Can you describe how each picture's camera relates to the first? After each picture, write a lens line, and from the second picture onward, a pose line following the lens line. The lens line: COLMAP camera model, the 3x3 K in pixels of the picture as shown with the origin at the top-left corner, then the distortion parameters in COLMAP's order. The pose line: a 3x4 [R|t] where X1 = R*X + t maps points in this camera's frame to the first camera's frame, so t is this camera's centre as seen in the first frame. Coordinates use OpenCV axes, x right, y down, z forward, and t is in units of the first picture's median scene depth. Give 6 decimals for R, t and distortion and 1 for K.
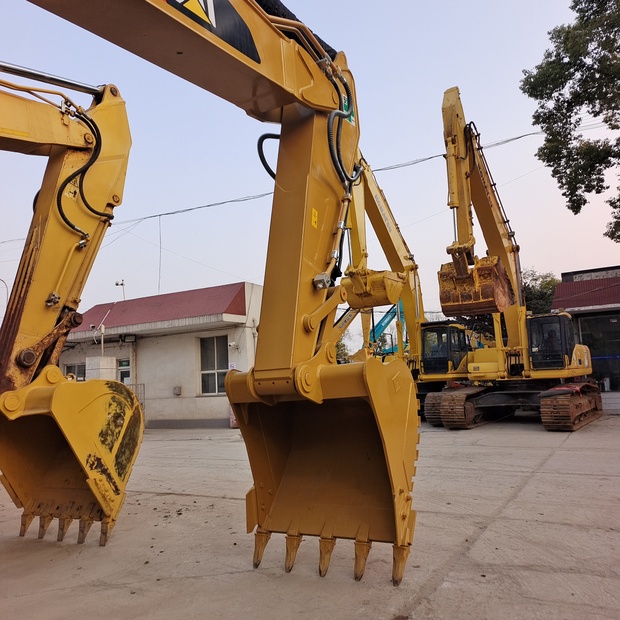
lens RADIAL K [[557.7, 0, 318.0], [0, 557.7, 310.0], [0, 0, 1]] dist [0.037378, 0.005380]
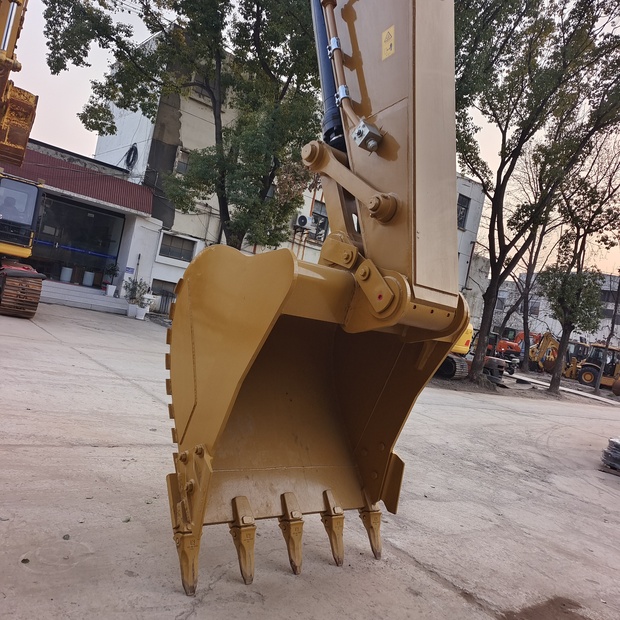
lens RADIAL K [[557.7, 0, 318.0], [0, 557.7, 310.0], [0, 0, 1]] dist [0.037378, 0.005380]
pose [[0.357684, 0.126331, 0.925258, -0.738606], [-0.330115, 0.943940, -0.001267, 0.180384], [-0.873548, -0.304989, 0.379336, 0.911561]]
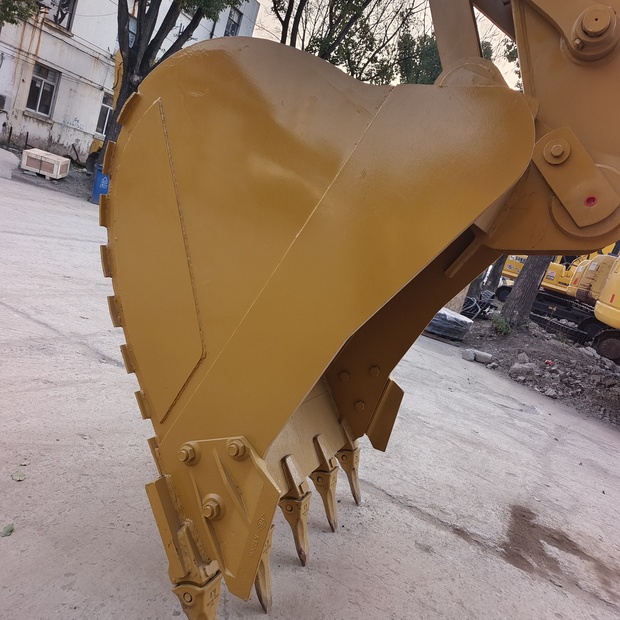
lens RADIAL K [[557.7, 0, 318.0], [0, 557.7, 310.0], [0, 0, 1]] dist [0.037378, 0.005380]
pose [[-0.104749, -0.154198, 0.982472, -0.493058], [-0.414655, 0.904710, 0.097783, 0.247246], [-0.903930, -0.397144, -0.158706, 1.289705]]
